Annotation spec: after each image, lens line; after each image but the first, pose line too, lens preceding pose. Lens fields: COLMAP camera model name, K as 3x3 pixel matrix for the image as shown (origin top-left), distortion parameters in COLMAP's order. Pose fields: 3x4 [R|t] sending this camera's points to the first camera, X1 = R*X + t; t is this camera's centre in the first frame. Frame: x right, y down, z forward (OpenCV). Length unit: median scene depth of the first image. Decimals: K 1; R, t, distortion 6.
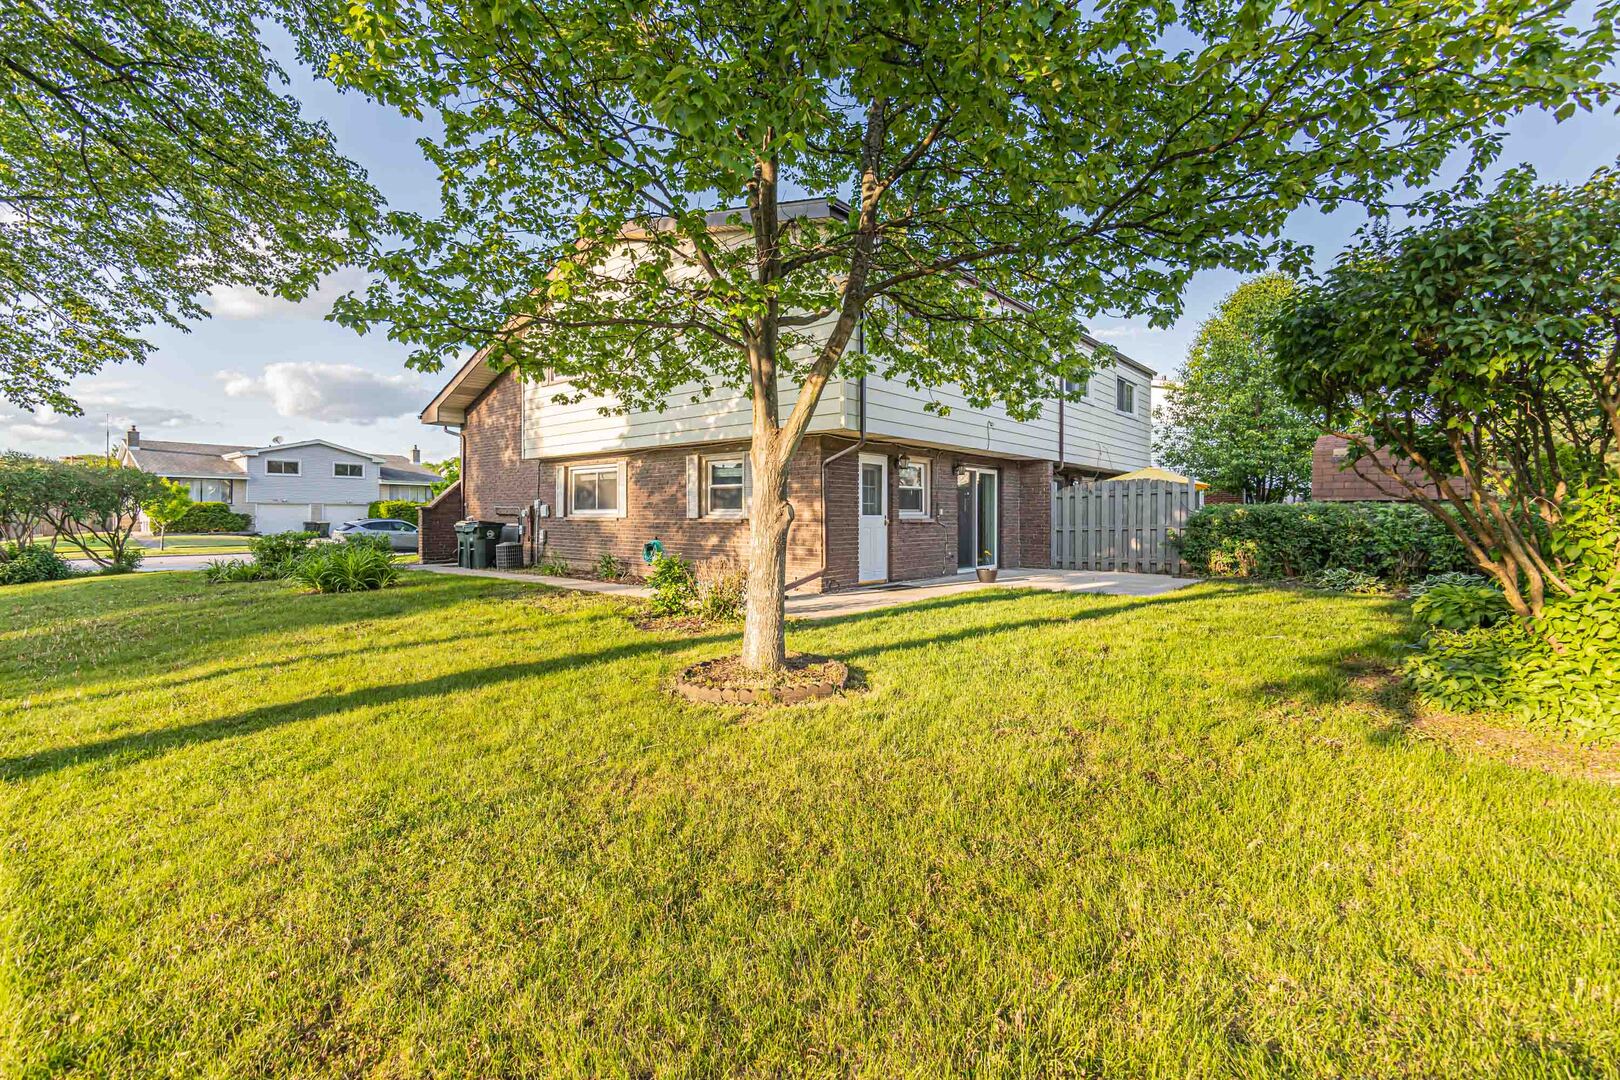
lens RADIAL K [[746.3, 0, 787.4], [0, 746.3, 538.4], [0, 0, 1]] dist [0.000975, -0.000025]
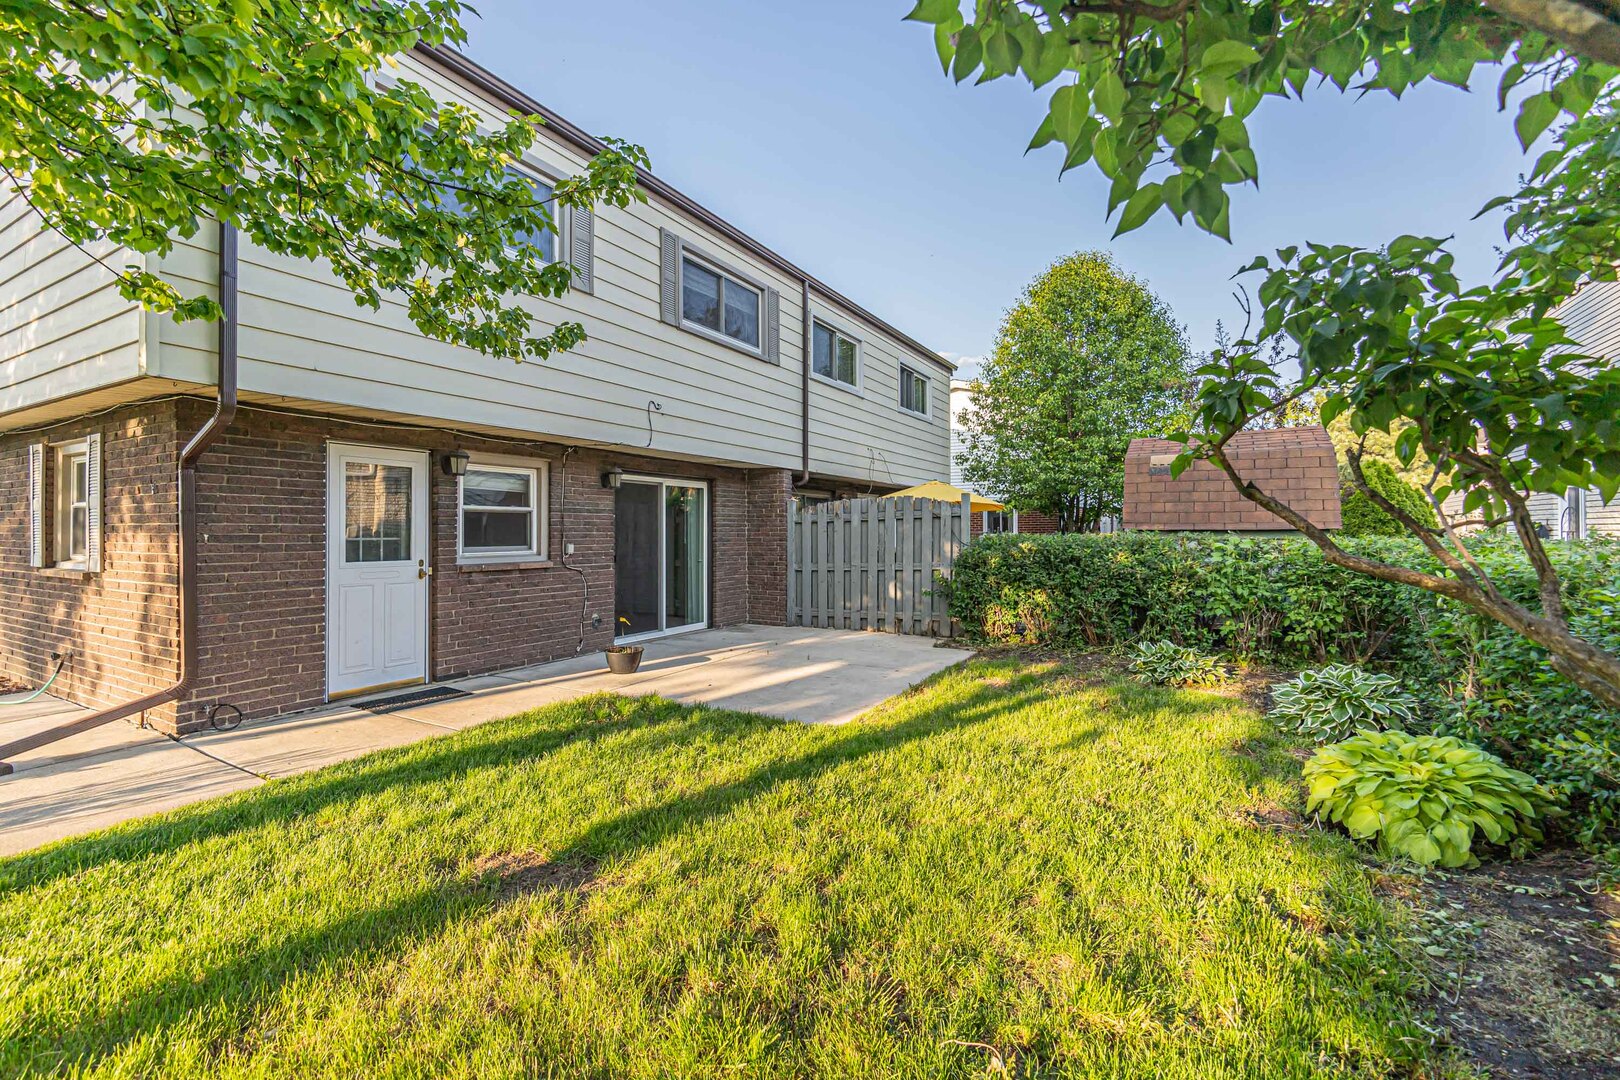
lens RADIAL K [[720.7, 0, 807.6], [0, 720.7, 553.1], [0, 0, 1]] dist [-0.000084, 0.000051]
pose [[0.982394, -0.007672, 0.186665, 0.276059], [0.007394, 0.999970, 0.002182, -0.030697], [-0.186677, -0.000764, 0.982421, 0.379278]]
